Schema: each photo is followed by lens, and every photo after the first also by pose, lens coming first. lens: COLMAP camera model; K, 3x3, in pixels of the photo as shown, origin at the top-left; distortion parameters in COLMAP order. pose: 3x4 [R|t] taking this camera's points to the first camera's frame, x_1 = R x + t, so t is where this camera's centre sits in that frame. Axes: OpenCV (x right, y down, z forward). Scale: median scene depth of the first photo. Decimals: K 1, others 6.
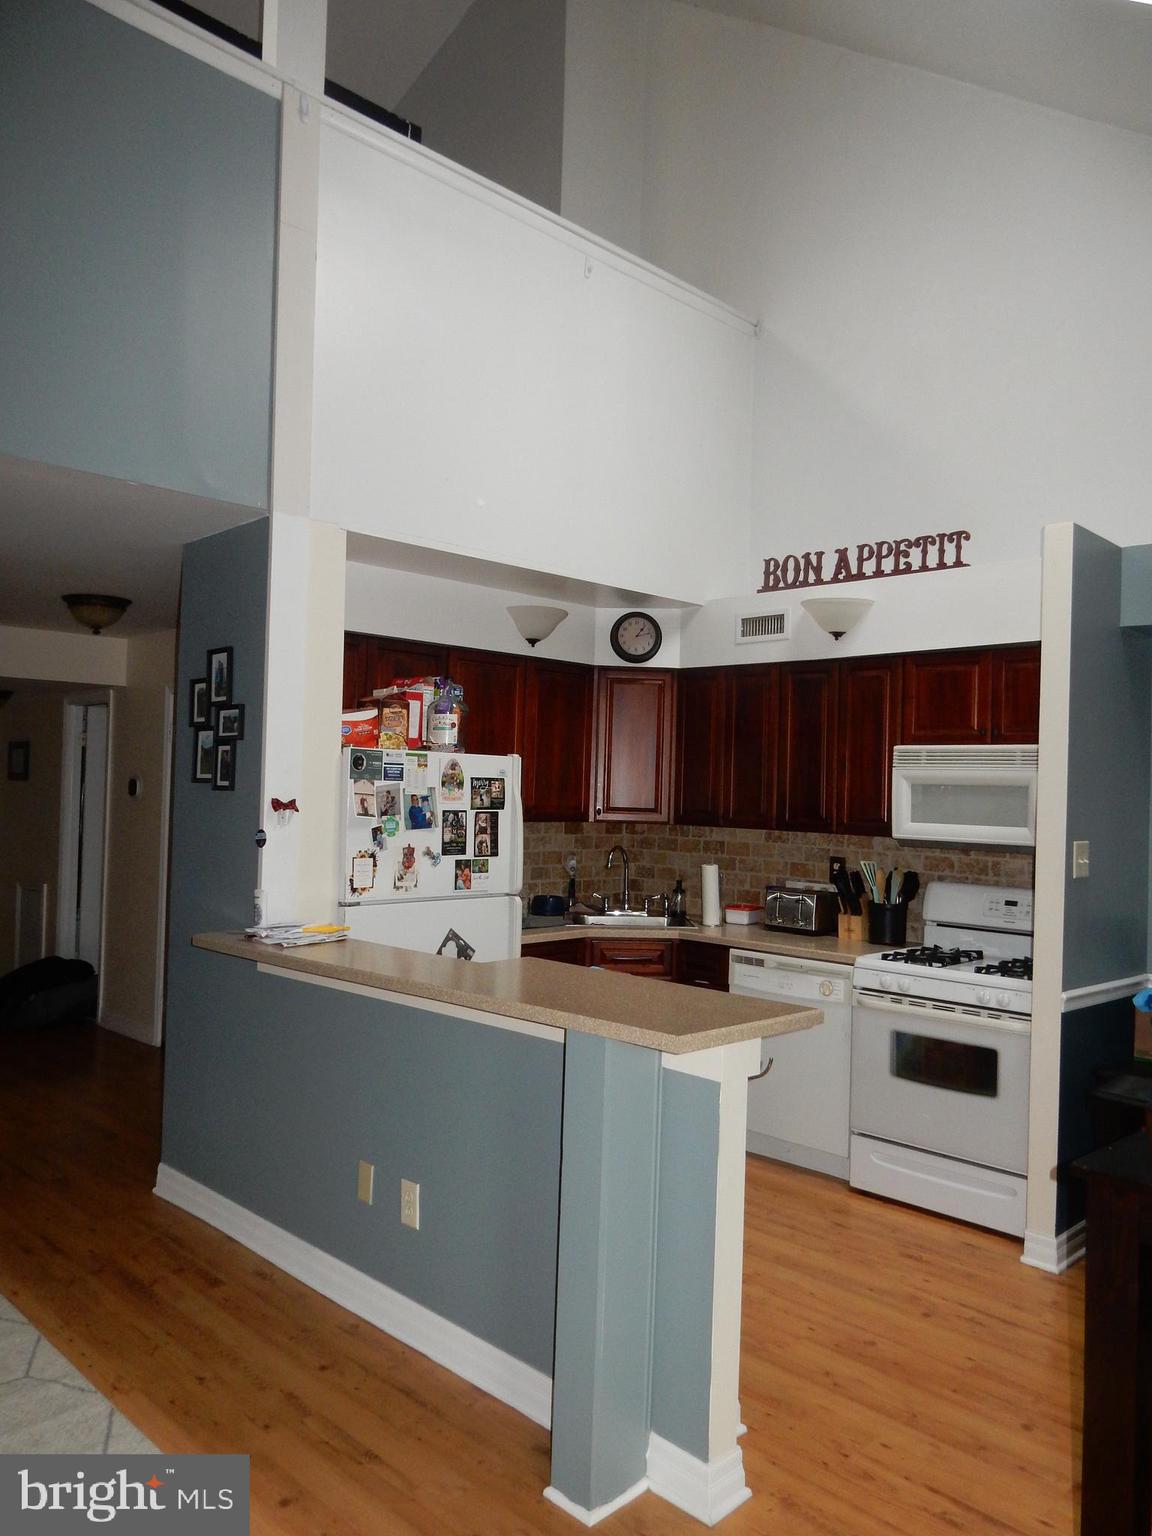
lens RADIAL K [[1132.1, 0, 573.5], [0, 1132.1, 758.3], [0, 0, 1]] dist [0.020129, -0.024981]
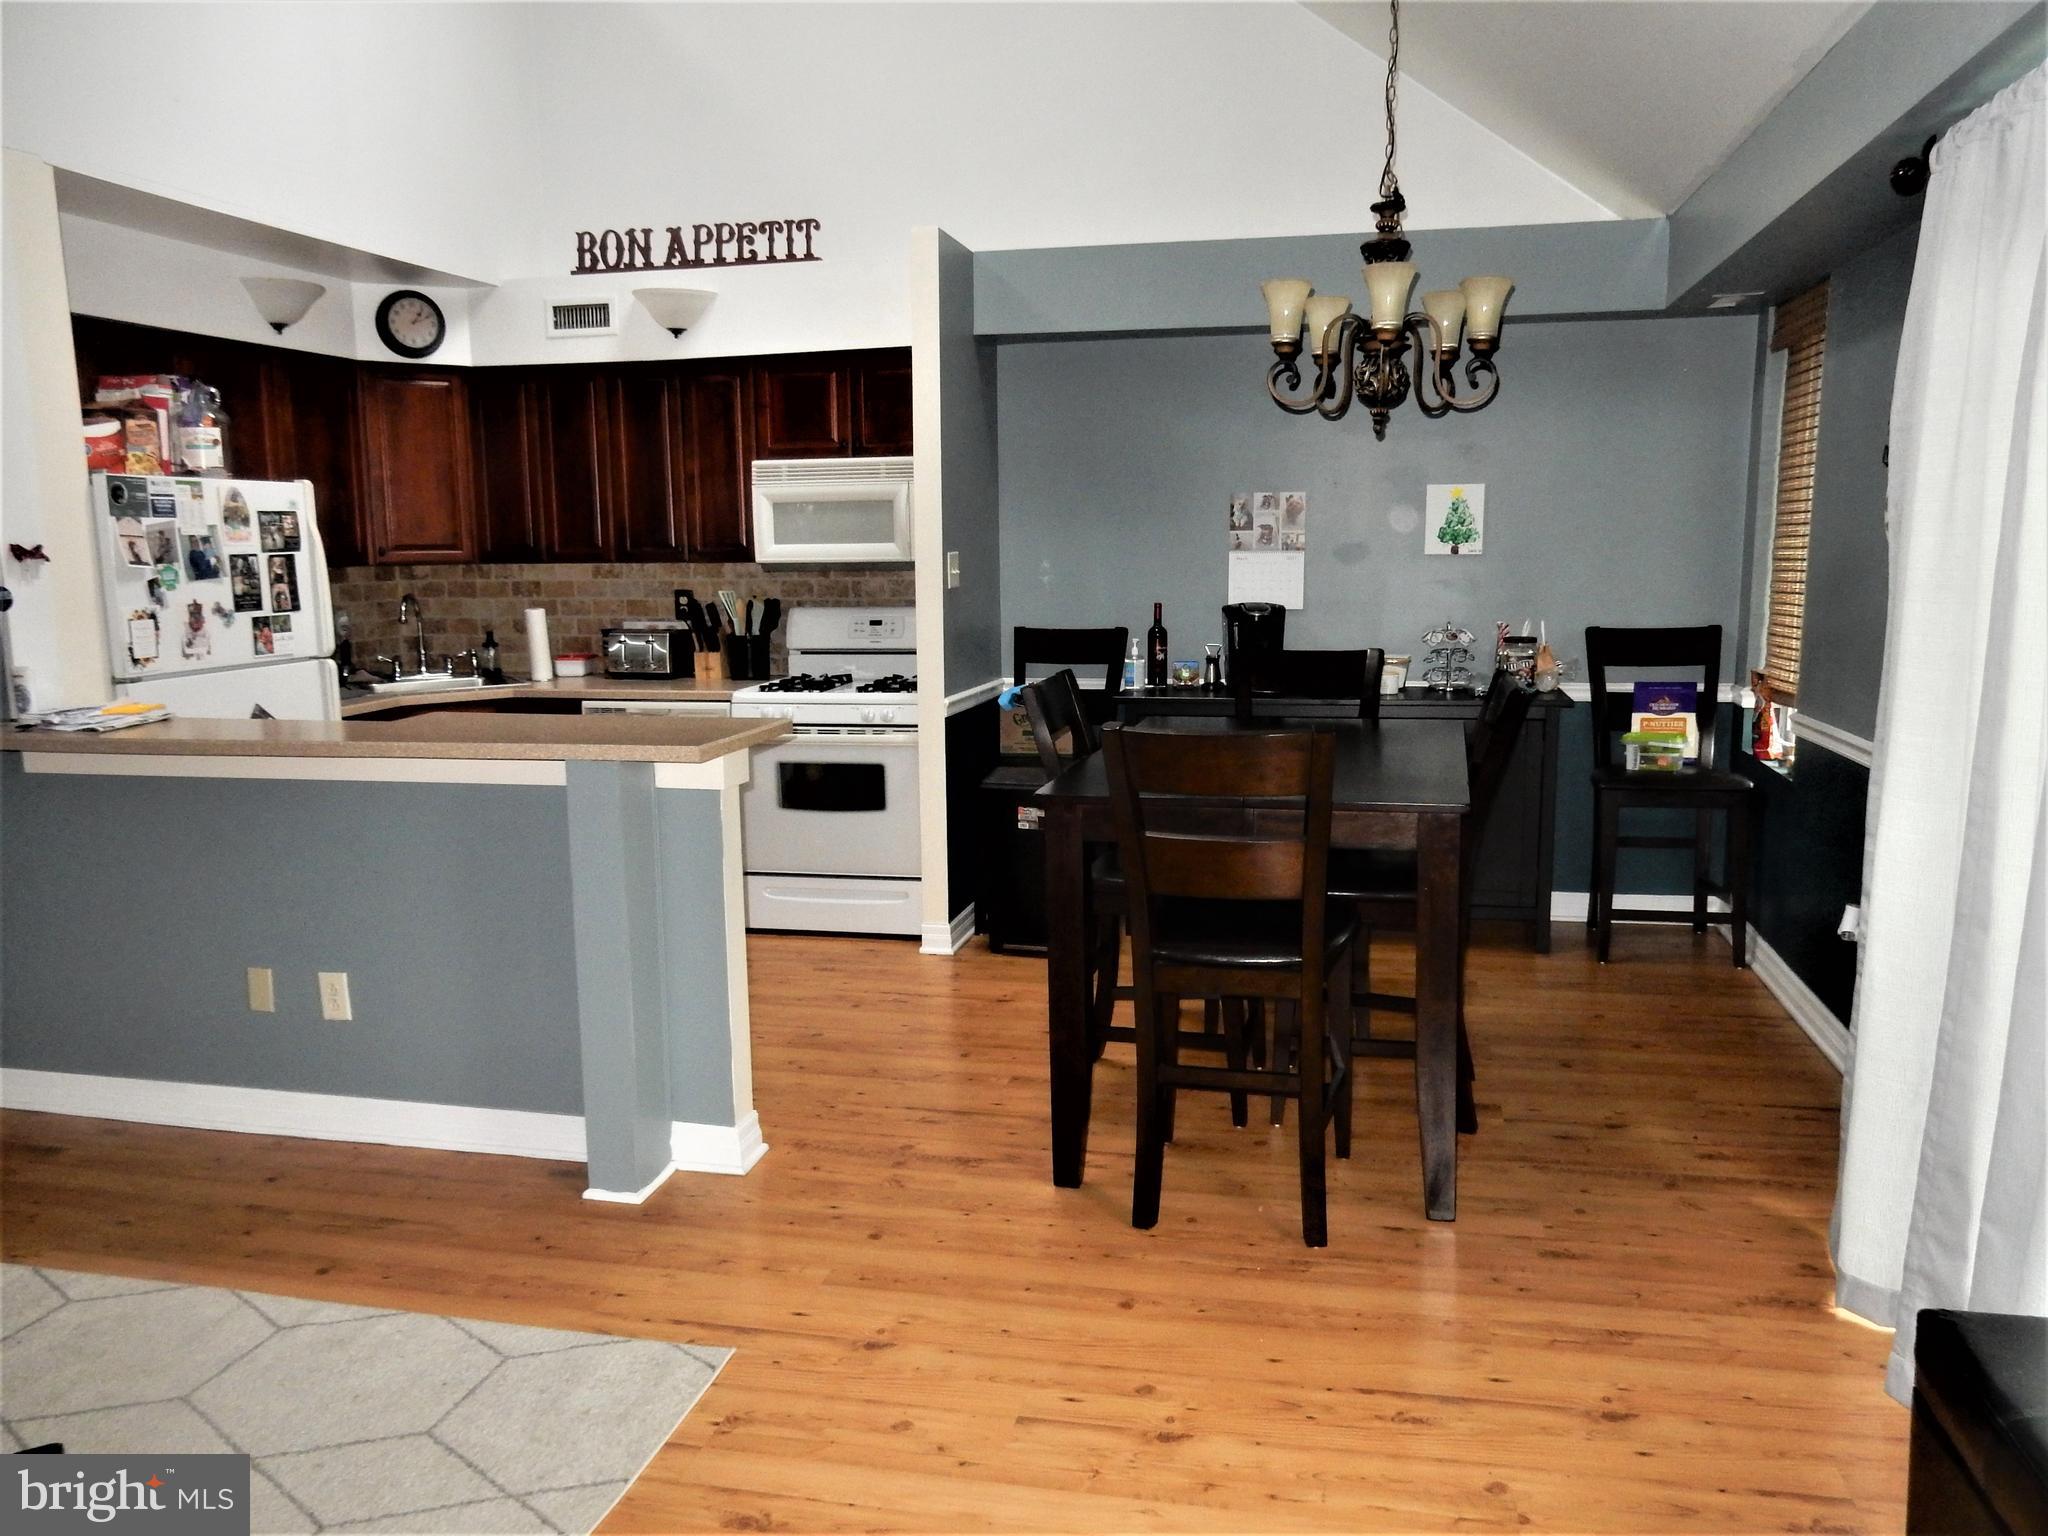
lens RADIAL K [[1509.5, 0, 1022.5], [0, 1509.5, 765.9], [0, 0, 1]] dist [0.020129, -0.024981]
pose [[0.848248, -0.122067, 0.515339, -0.191135], [0.023908, 0.980909, 0.192993, 0.000622], [-0.529059, -0.151385, 0.834973, -0.169421]]
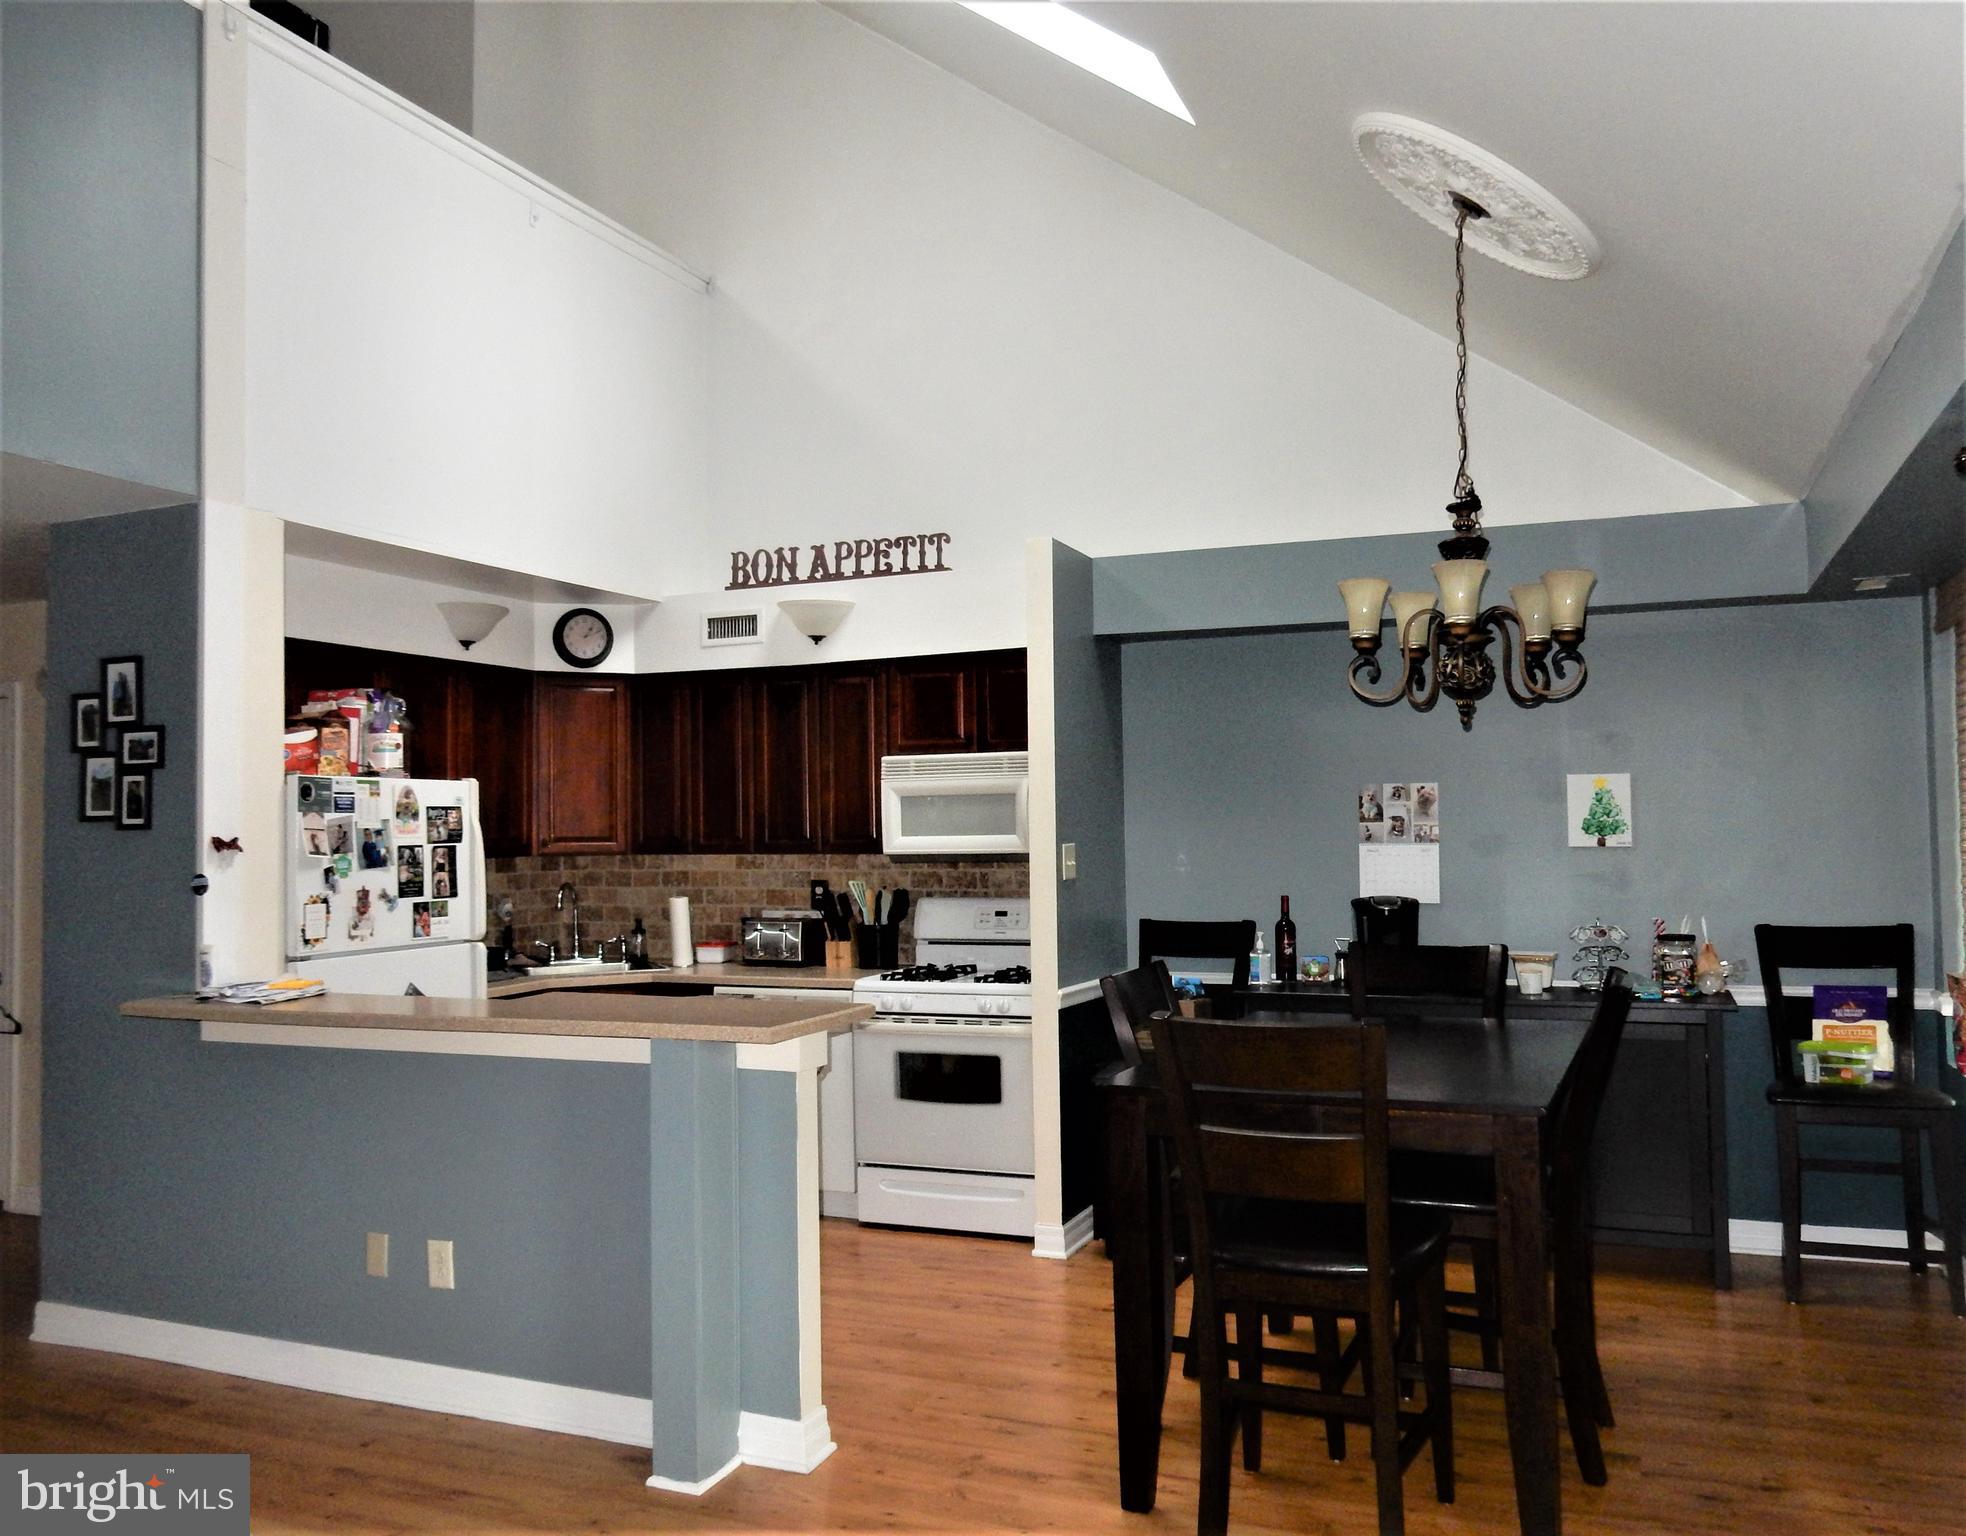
lens RADIAL K [[1561.0, 0, 942.8], [0, 1561.0, 772.6], [0, 0, 1]] dist [-0.009645, 0.007076]
pose [[0.930275, -0.031205, 0.365533, -0.148847], [0.032639, 0.999465, 0.002257, 0.001335], [-0.365408, 0.009831, 0.930795, -0.235352]]
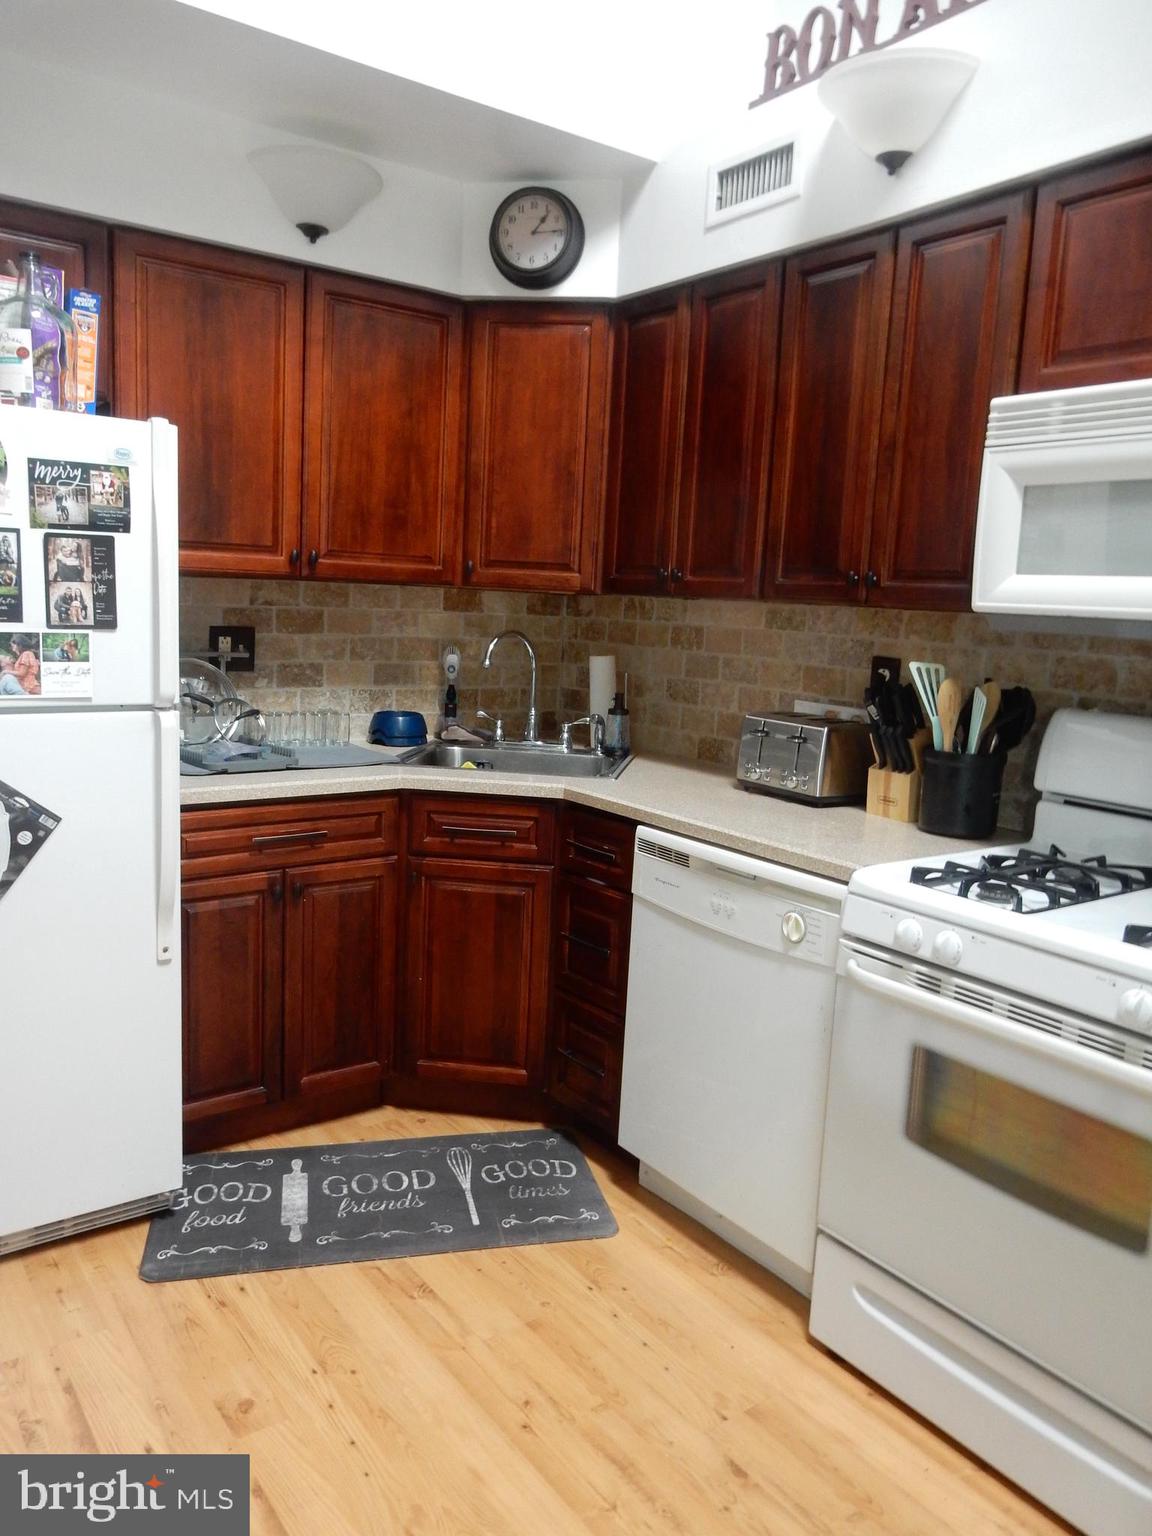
lens RADIAL K [[1087.1, 0, 573.3], [0, 1087.1, 760.7], [0, 0, 1]] dist [0.012157, -0.005817]
pose [[0.983891, 0.042366, -0.173675, 0.204614], [-0.012488, 0.985427, 0.169639, 0.057918], [0.178331, -0.164738, 0.970082, 0.546746]]
